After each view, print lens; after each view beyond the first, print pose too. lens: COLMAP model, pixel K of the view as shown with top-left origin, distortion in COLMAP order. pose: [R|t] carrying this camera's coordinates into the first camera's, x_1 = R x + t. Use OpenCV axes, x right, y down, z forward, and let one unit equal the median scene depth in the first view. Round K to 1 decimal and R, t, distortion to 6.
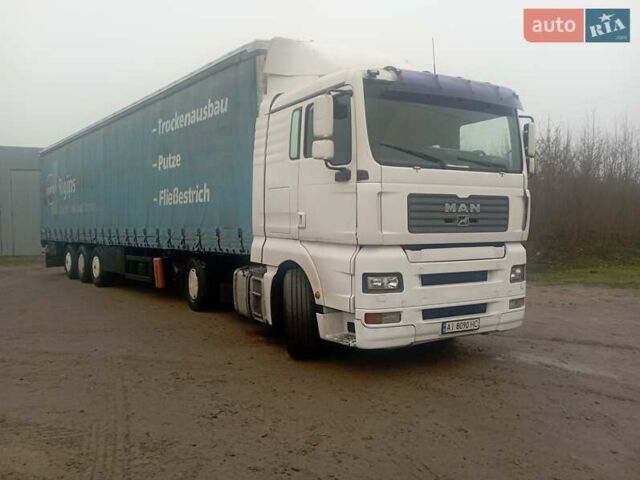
lens RADIAL K [[540.6, 0, 320.0], [0, 540.6, 240.0], [0, 0, 1]] dist [0.005840, -0.002698]
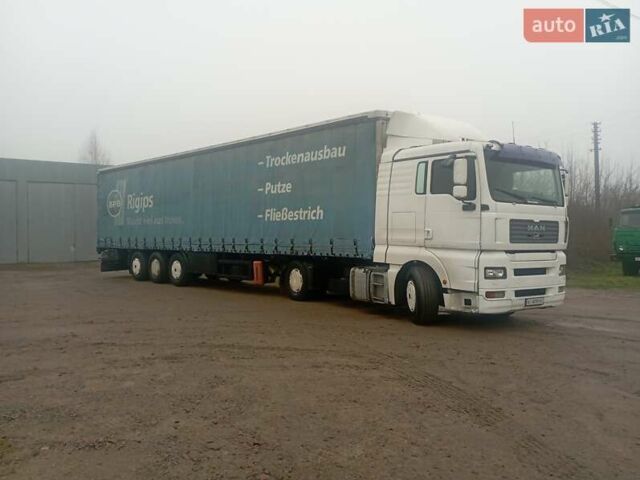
lens RADIAL K [[525.8, 0, 322.4], [0, 525.8, 234.4], [0, 0, 1]] dist [0.071790, -0.103202]
pose [[0.994056, 0.015803, 0.107720, -0.504875], [-0.011967, 0.999274, -0.036170, 0.022741], [-0.108213, 0.034666, 0.993523, -0.472011]]
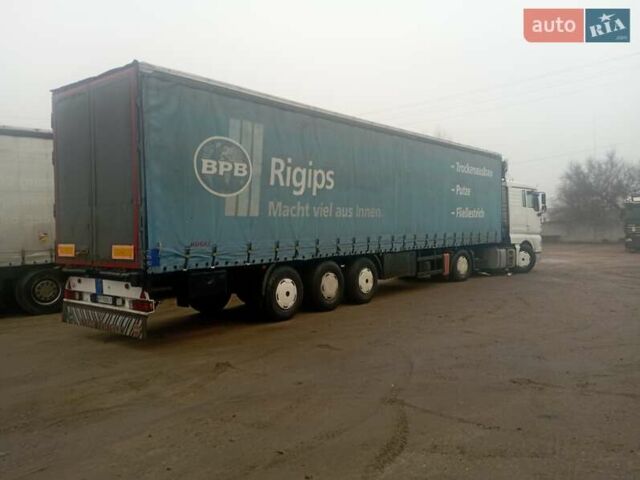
lens RADIAL K [[540.6, 0, 320.0], [0, 540.6, 240.0], [0, 0, 1]] dist [0.005840, -0.002698]
pose [[-0.212007, 0.006494, 0.977247, -2.888990], [0.063638, 0.997947, 0.007175, -0.061166], [-0.975194, 0.063711, -0.211985, 2.896677]]
